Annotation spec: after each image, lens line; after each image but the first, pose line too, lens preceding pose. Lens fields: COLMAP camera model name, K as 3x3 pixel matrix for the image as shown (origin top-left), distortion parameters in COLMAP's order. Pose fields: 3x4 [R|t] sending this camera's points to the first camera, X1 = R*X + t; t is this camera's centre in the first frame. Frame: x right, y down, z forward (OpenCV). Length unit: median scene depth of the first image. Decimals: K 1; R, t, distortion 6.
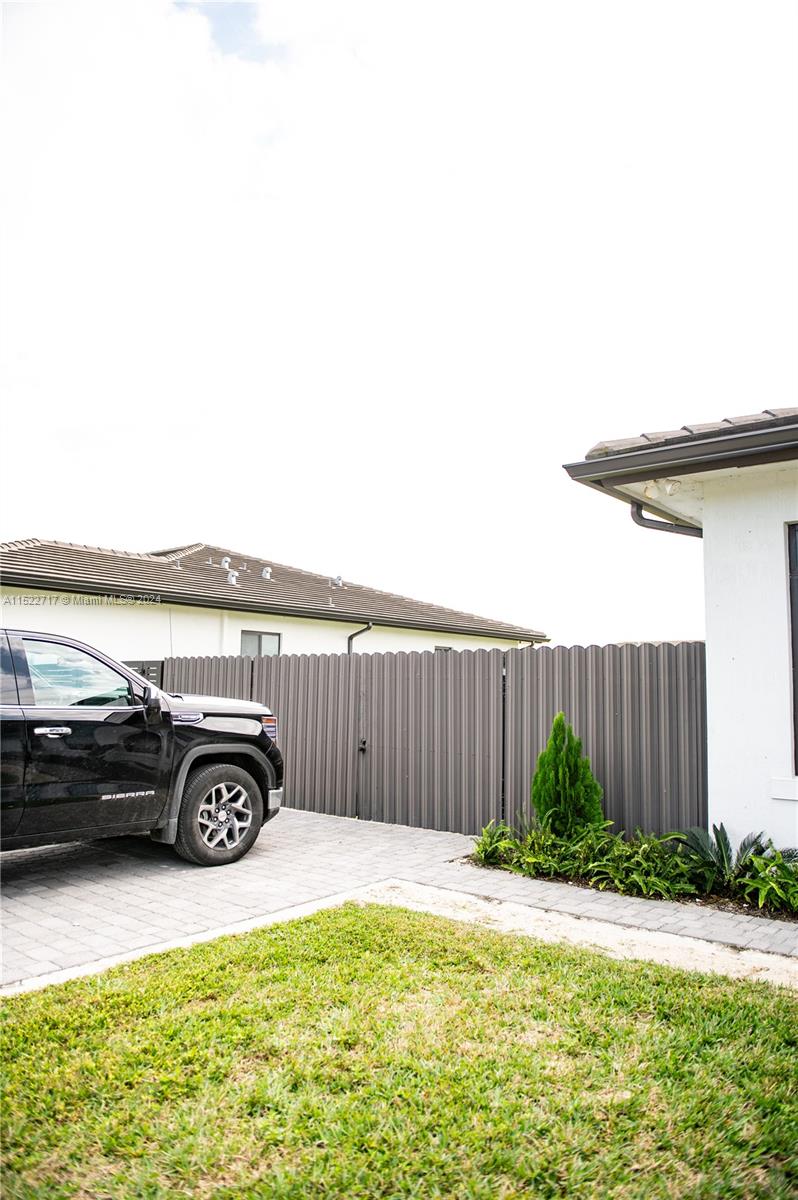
lens RADIAL K [[834.4, 0, 398.6], [0, 834.4, 600.8], [0, 0, 1]] dist [-0.049096, -0.000001]
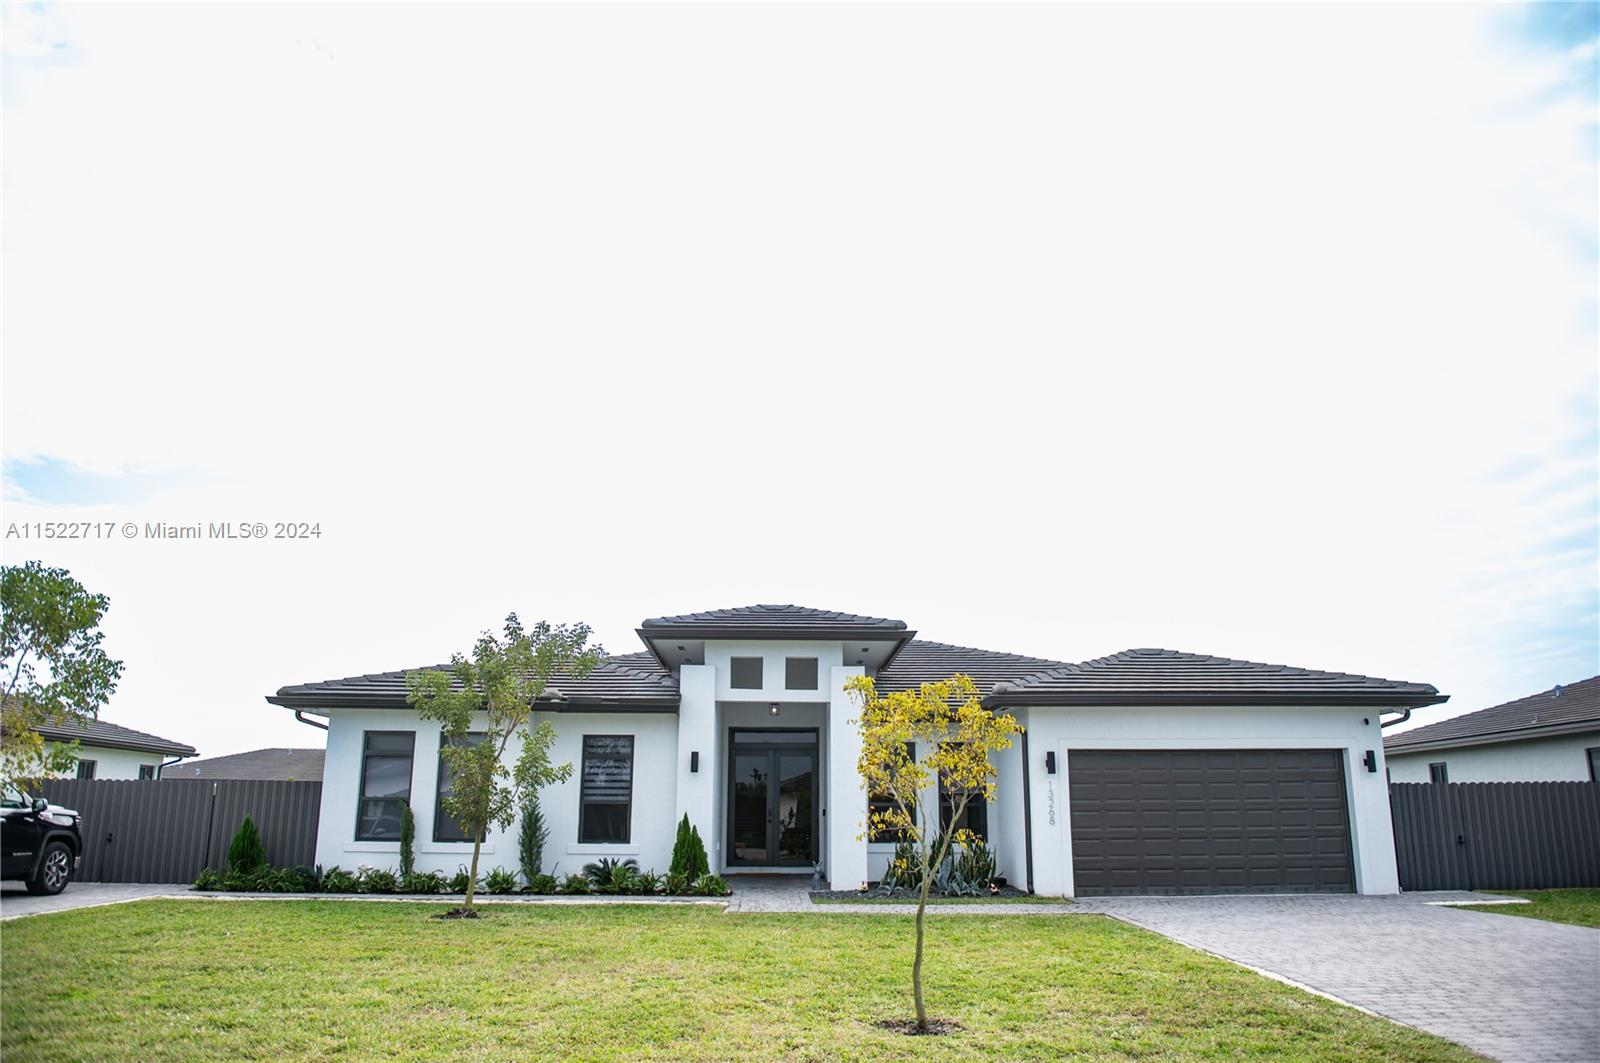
lens RADIAL K [[1112.5, 0, 804.2], [0, 1112.5, 535.9], [0, 0, 1]] dist [-0.049096, -0.000001]
pose [[0.753442, 0.149546, 0.640282, -0.607823], [-0.061696, 0.985575, -0.157593, -0.202854], [-0.654614, 0.079235, 0.751800, -1.999311]]
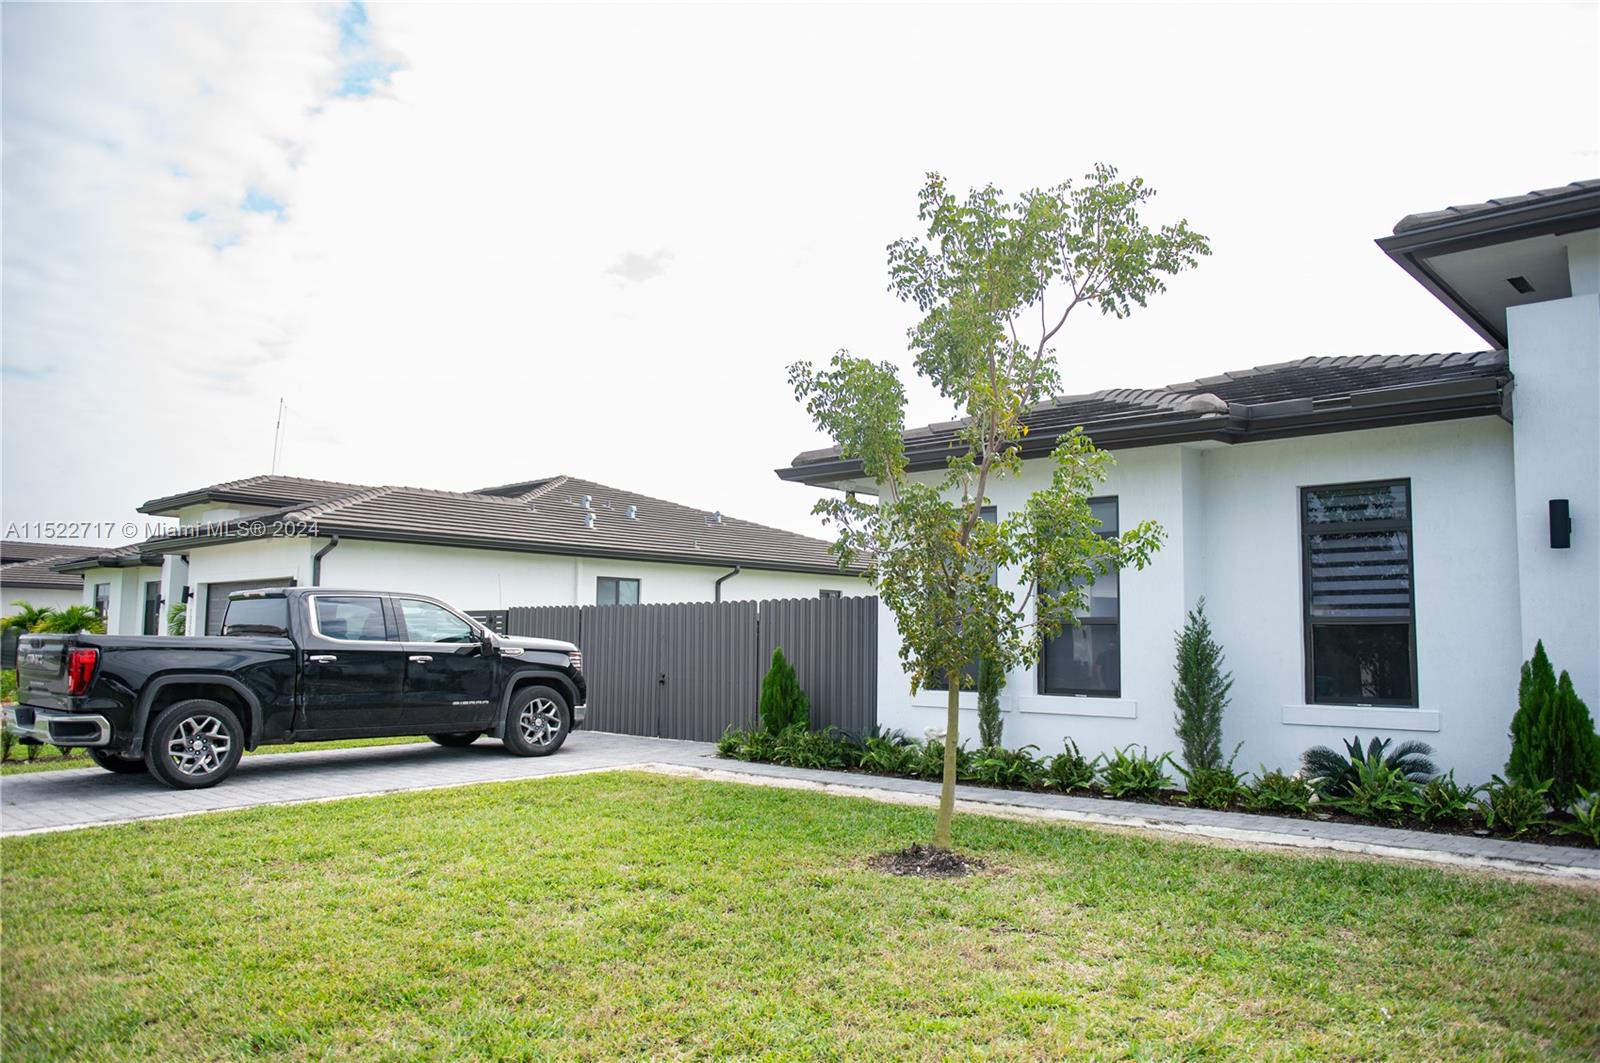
lens RADIAL K [[1168.2, 0, 800.3], [0, 1168.2, 540.7], [0, 0, 1]] dist [-0.034062, -0.000855]
pose [[0.998359, -0.009410, -0.056483, 0.337371], [0.010362, 0.999809, 0.016581, -0.073837], [0.056317, -0.017139, 0.998266, -0.918455]]
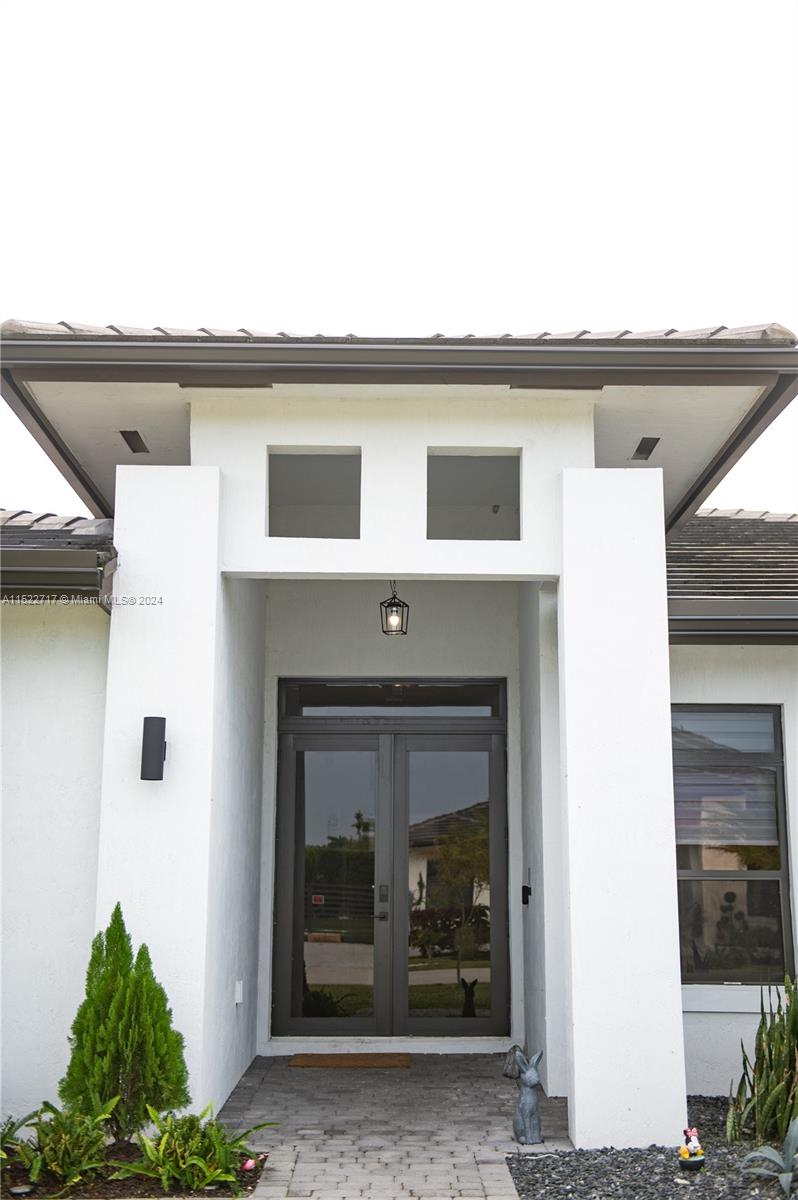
lens RADIAL K [[1533.5, 0, 431.4], [0, 1533.5, 550.3], [0, 0, 1]] dist [0.095027, 0.000000]
pose [[0.752130, 0.123790, 0.647284, 0.400235], [-0.056920, 0.990732, -0.123332, -0.081119], [-0.656552, 0.055918, 0.752205, -0.774224]]
